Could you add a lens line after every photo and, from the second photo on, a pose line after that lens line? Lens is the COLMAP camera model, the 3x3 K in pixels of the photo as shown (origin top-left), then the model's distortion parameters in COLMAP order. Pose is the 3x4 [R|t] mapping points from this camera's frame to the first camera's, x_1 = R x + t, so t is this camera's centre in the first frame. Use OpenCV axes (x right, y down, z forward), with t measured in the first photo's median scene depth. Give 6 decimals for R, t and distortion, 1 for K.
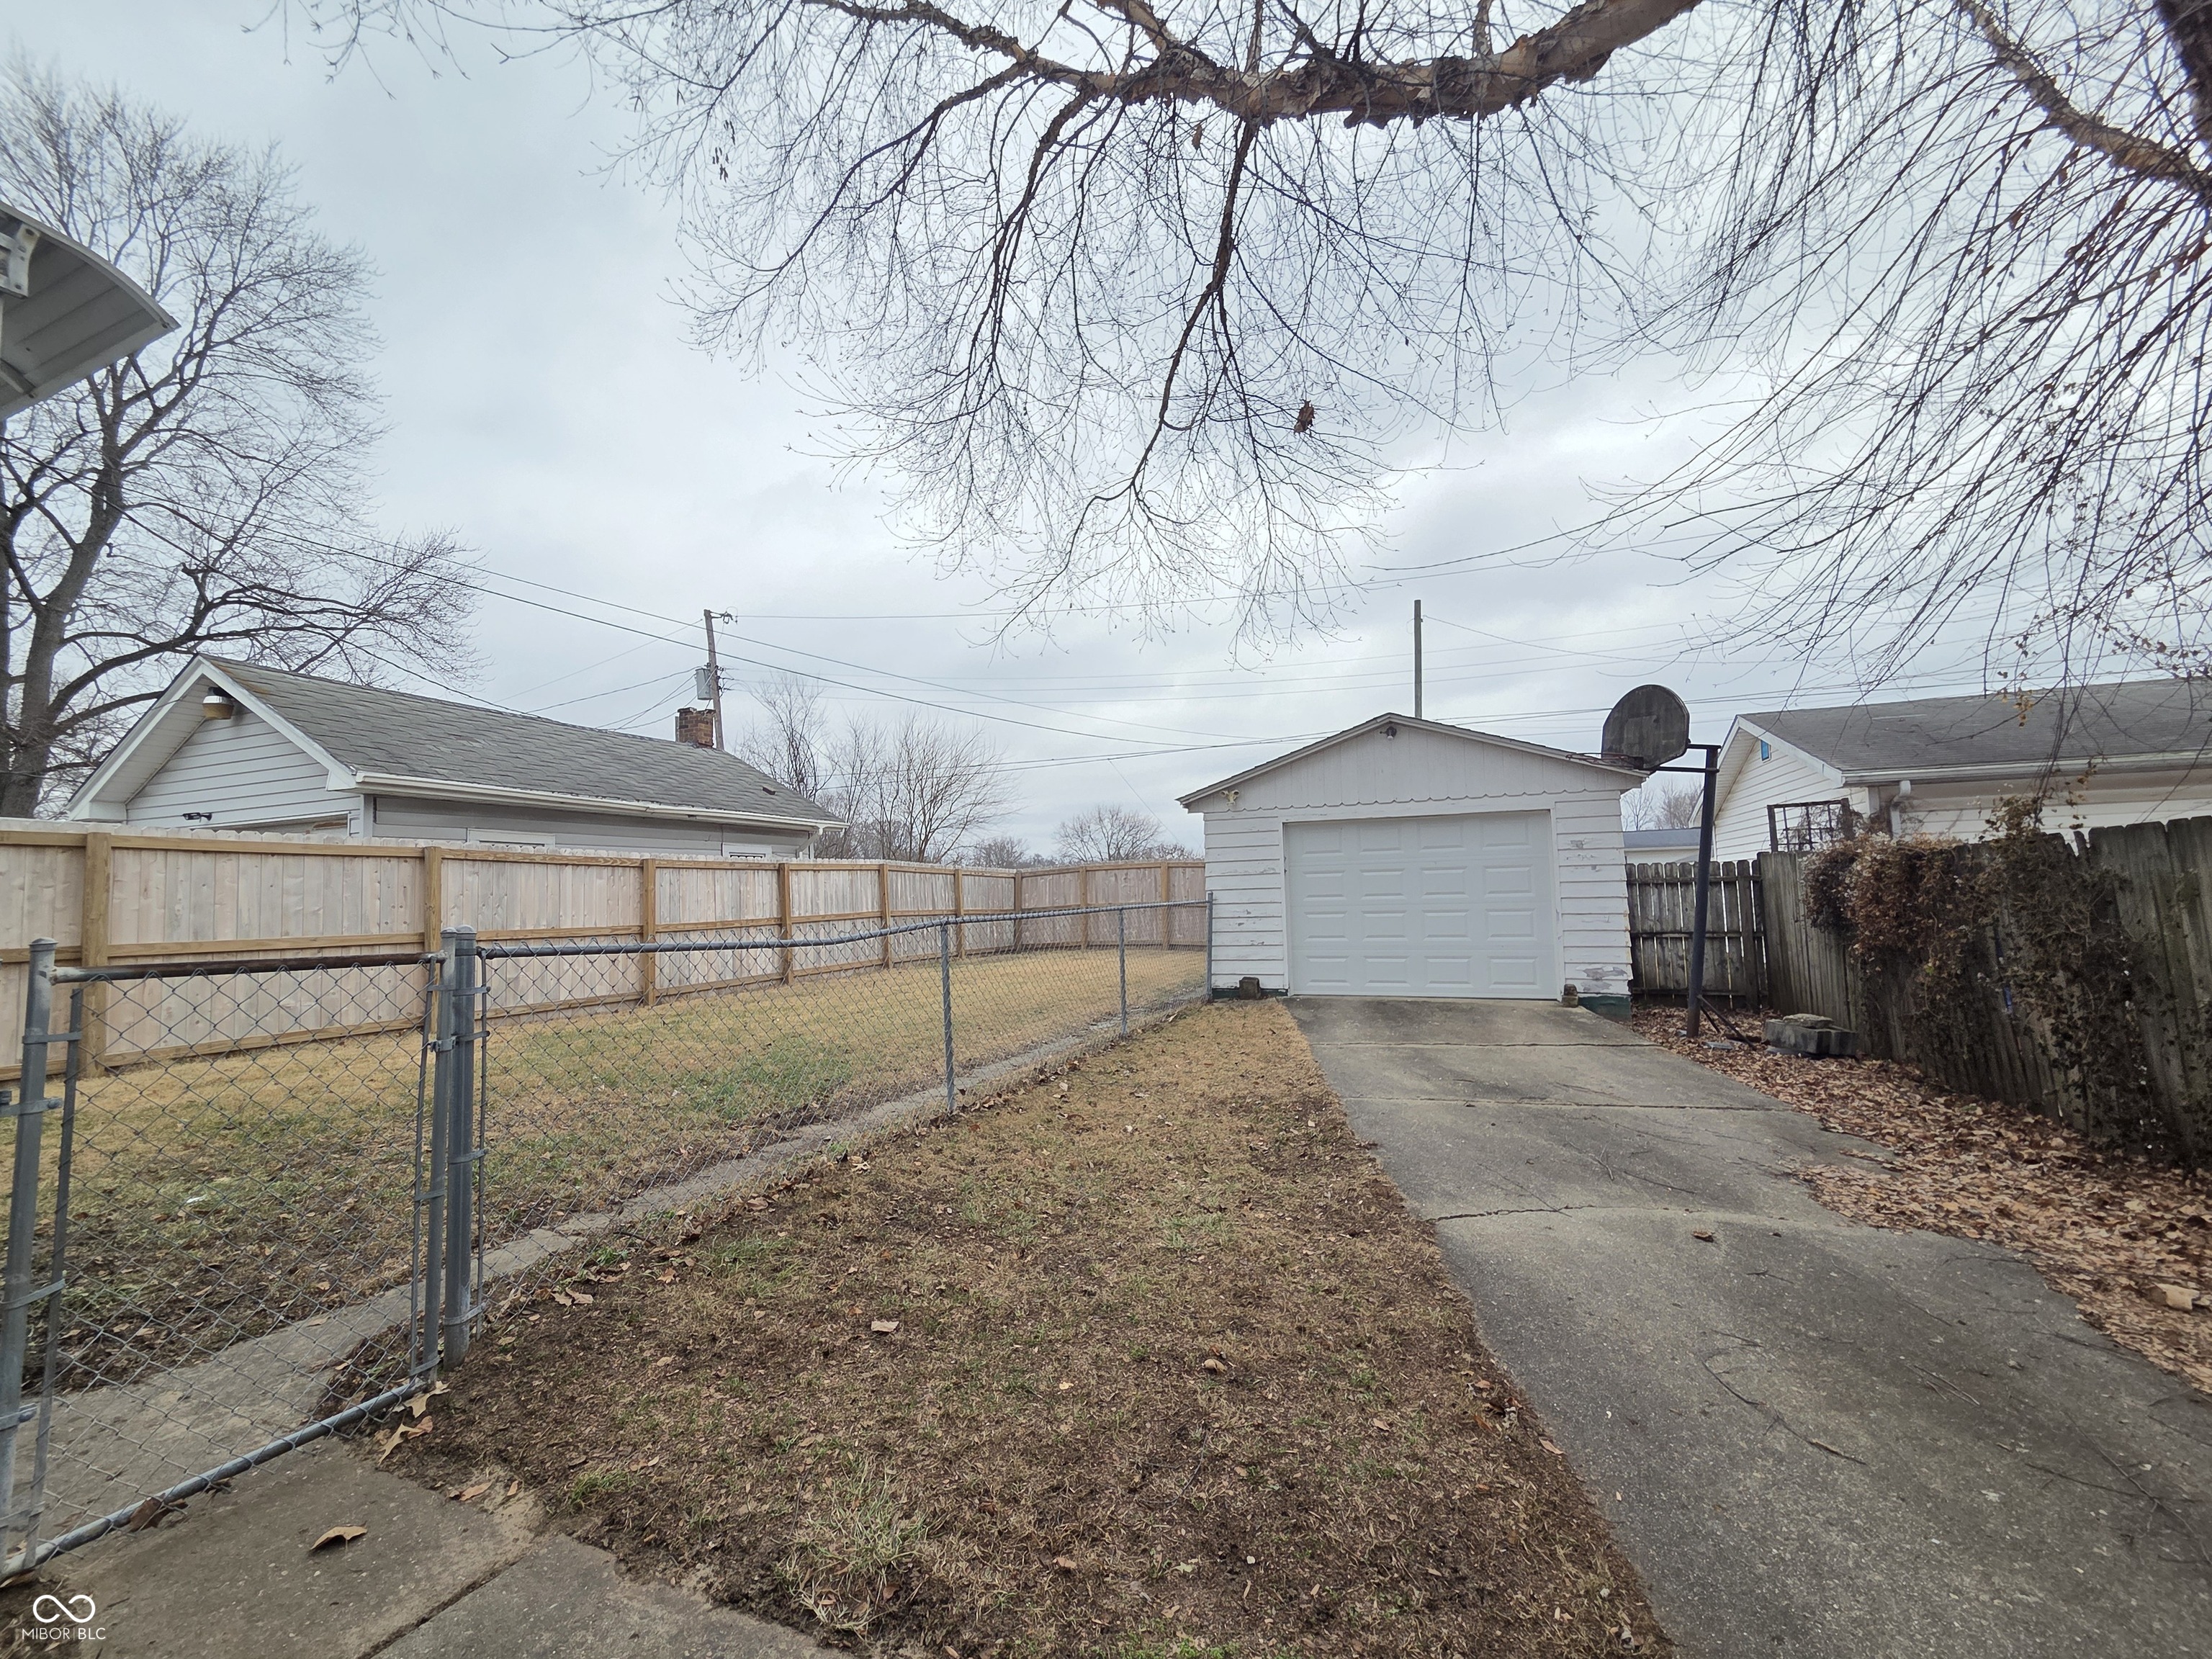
lens RADIAL K [[902.2, 0, 1108.3], [0, 902.2, 828.8], [0, 0, 1]] dist [0.001883, 0.000021]
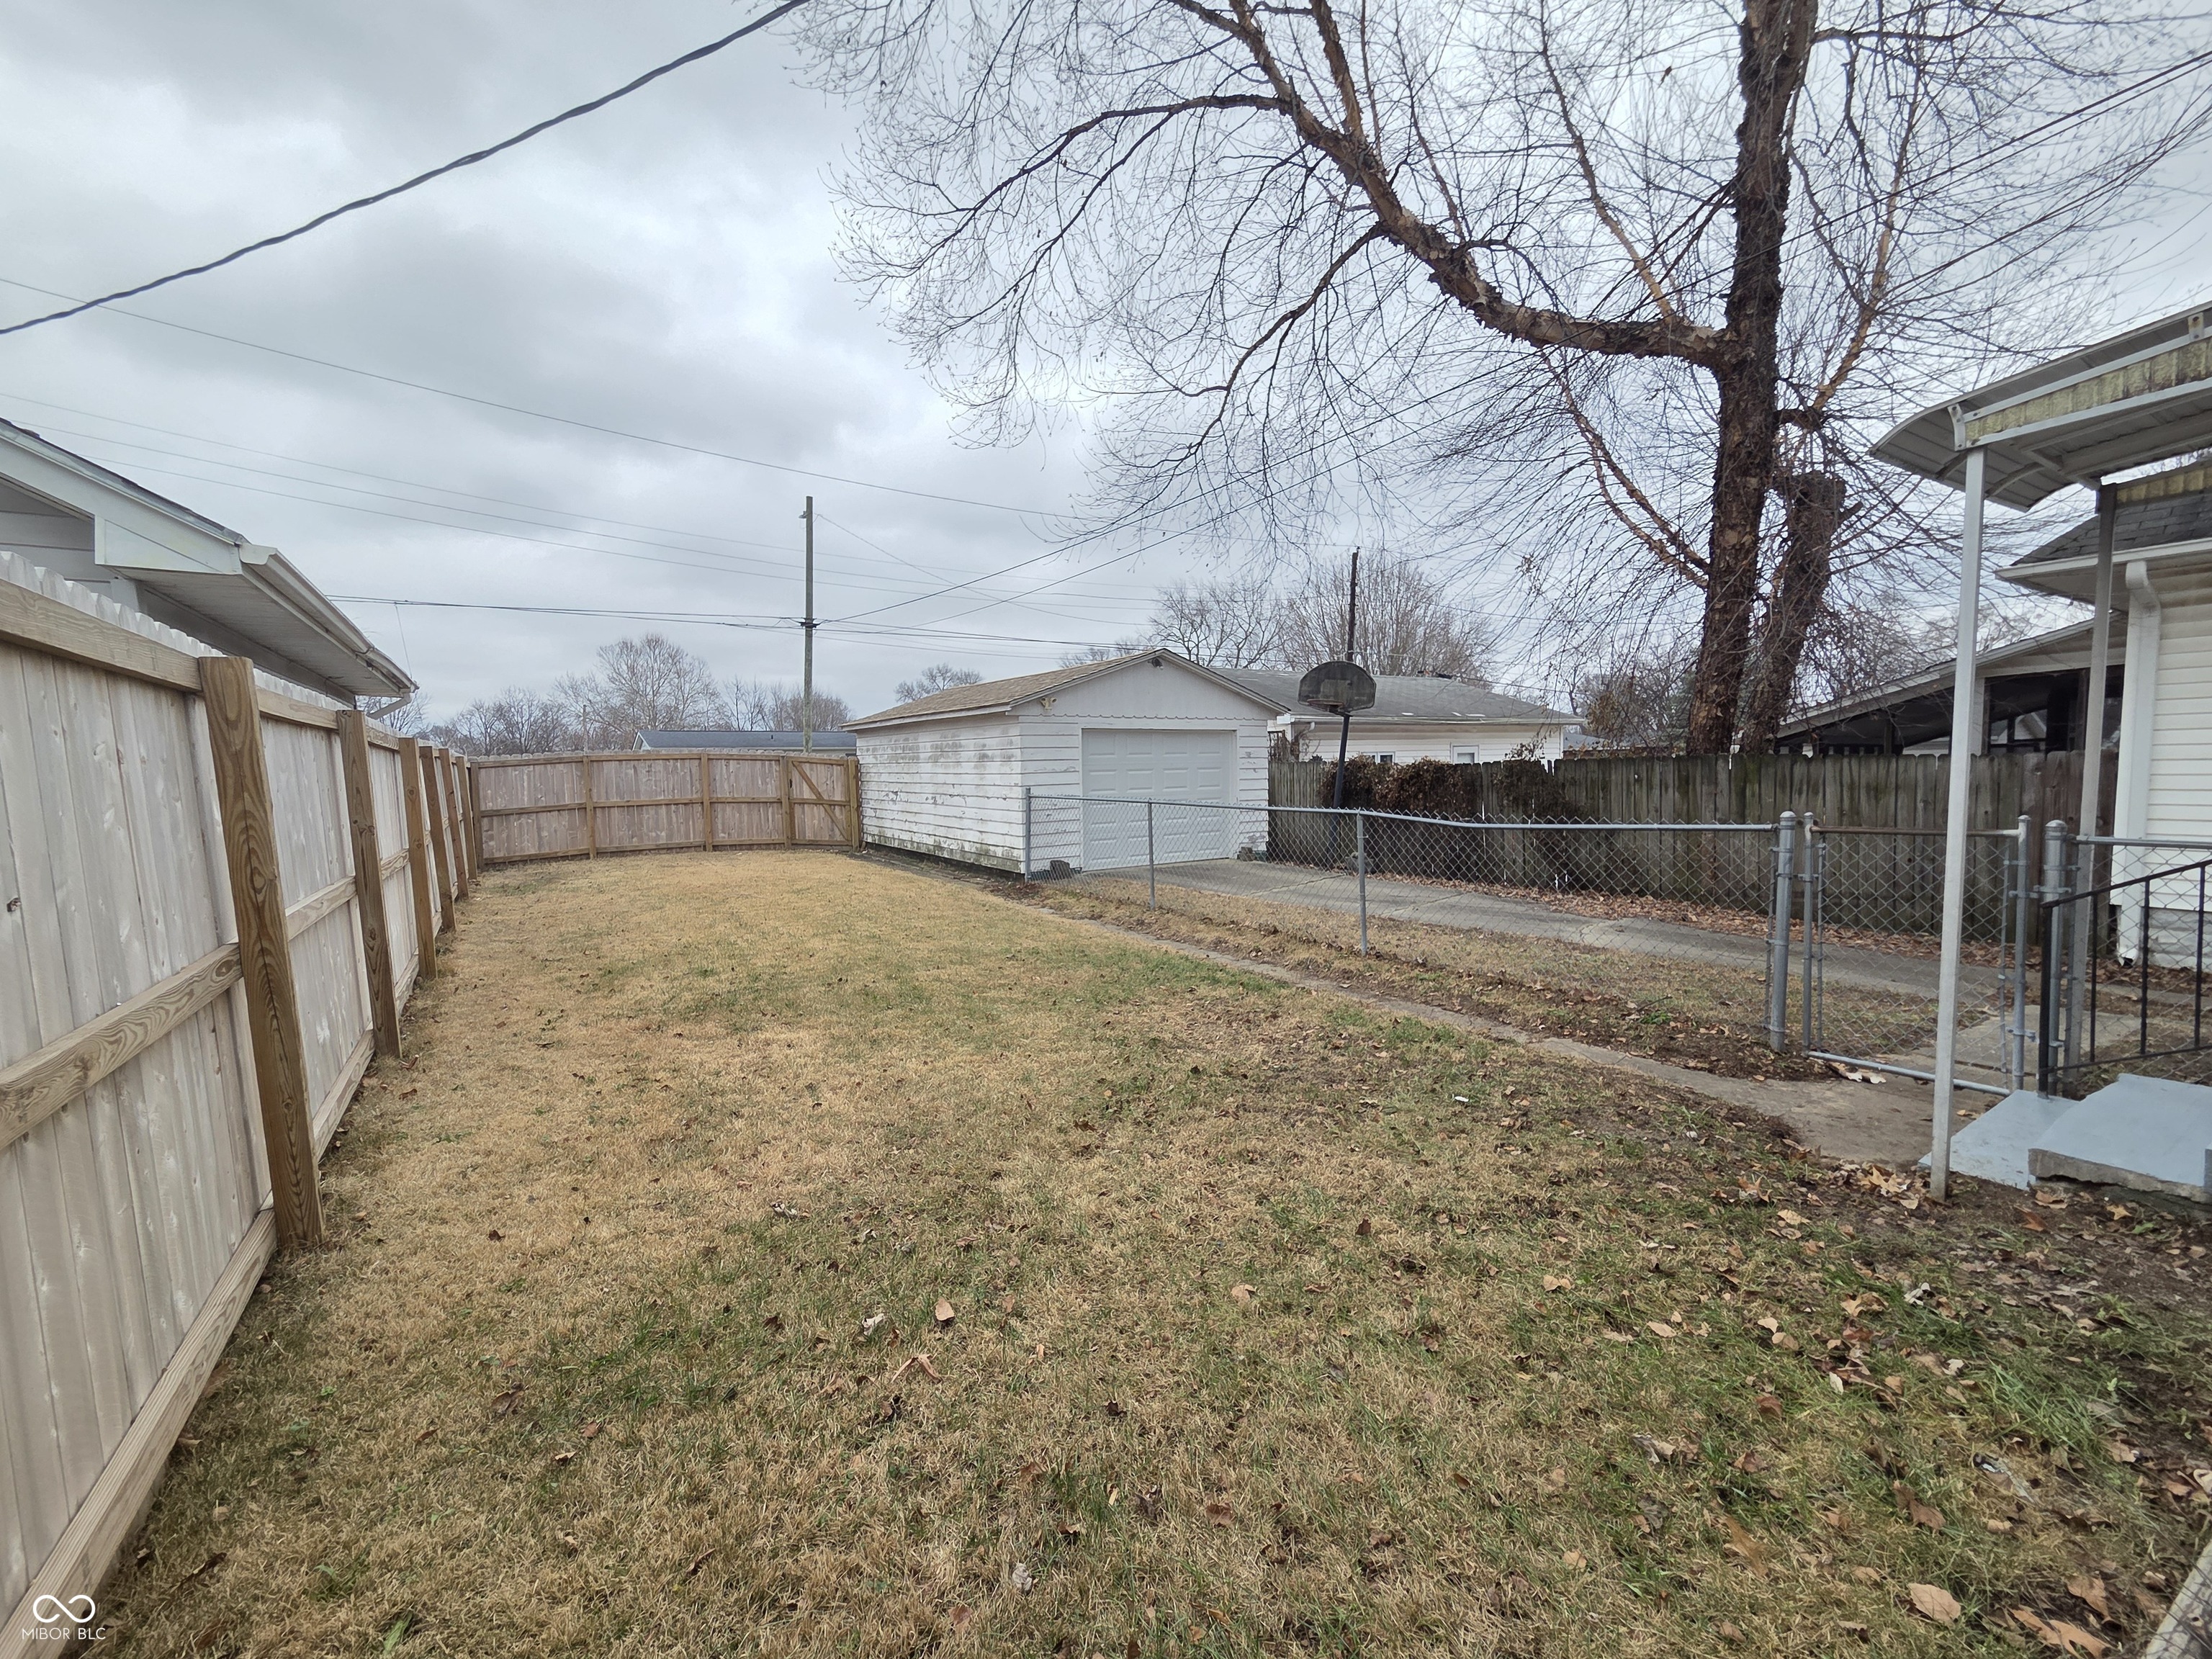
lens RADIAL K [[902.2, 0, 1107.9], [0, 902.2, 828.8], [0, 0, 1]] dist [0.001883, 0.000021]
pose [[0.575951, -0.043947, 0.816302, -0.823922], [-0.054675, 0.994247, 0.092104, 0.014036], [-0.815654, -0.097678, 0.570235, 0.308117]]
